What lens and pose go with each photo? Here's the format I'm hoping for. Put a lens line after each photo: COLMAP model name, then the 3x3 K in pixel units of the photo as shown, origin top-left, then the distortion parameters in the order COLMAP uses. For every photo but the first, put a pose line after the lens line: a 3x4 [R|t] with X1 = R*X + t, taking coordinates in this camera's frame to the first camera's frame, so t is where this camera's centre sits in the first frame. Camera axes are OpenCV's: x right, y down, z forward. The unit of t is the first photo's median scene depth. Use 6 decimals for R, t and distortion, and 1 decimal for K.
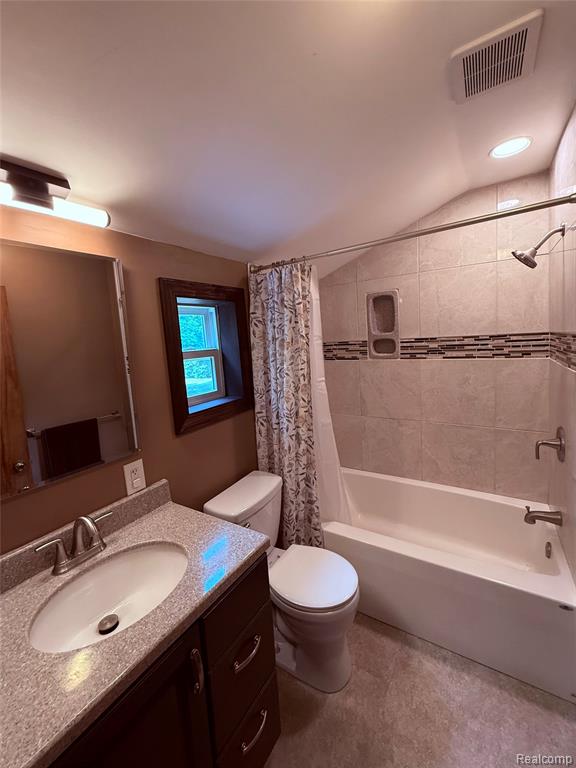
lens RADIAL K [[320.1, 0, 287.1], [0, 320.1, 366.1], [0, 0, 1]] dist [-0.000783, -0.000003]
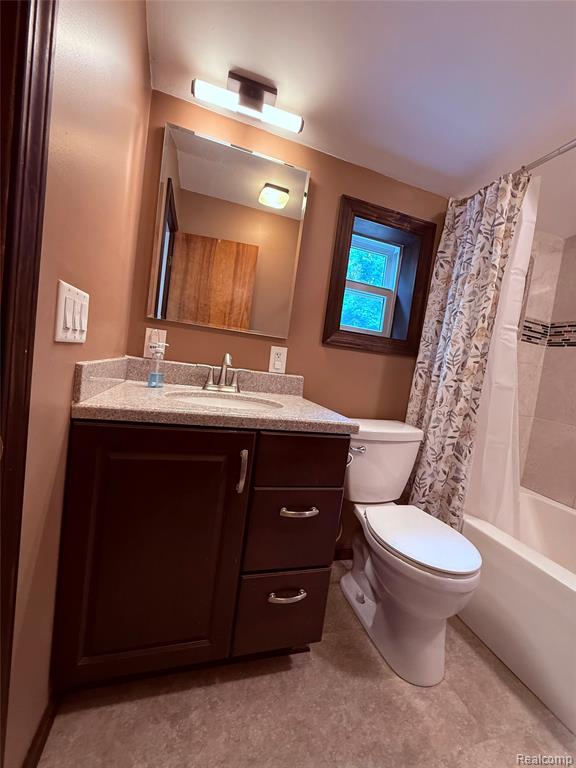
lens RADIAL K [[307.4, 0, 288.0], [0, 307.4, 384.0], [0, 0, 1]] dist [0.000683, 0.000207]
pose [[0.751007, 0.210831, -0.625730, 0.197441], [-0.238225, 0.970343, 0.041023, 0.273591], [0.615822, 0.118256, 0.778960, 0.115478]]
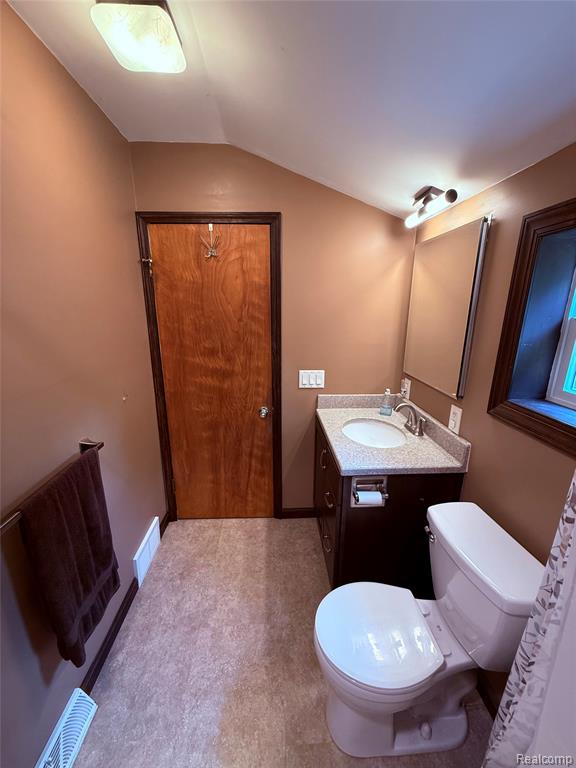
lens RADIAL K [[307.4, 0, 288.0], [0, 307.4, 384.0], [0, 0, 1]] dist [0.000683, 0.000207]
pose [[-0.810974, 0.218773, -0.542641, 0.431489], [0.002779, 0.928892, 0.370341, -0.136495], [0.585076, 0.298829, -0.753915, 1.052740]]
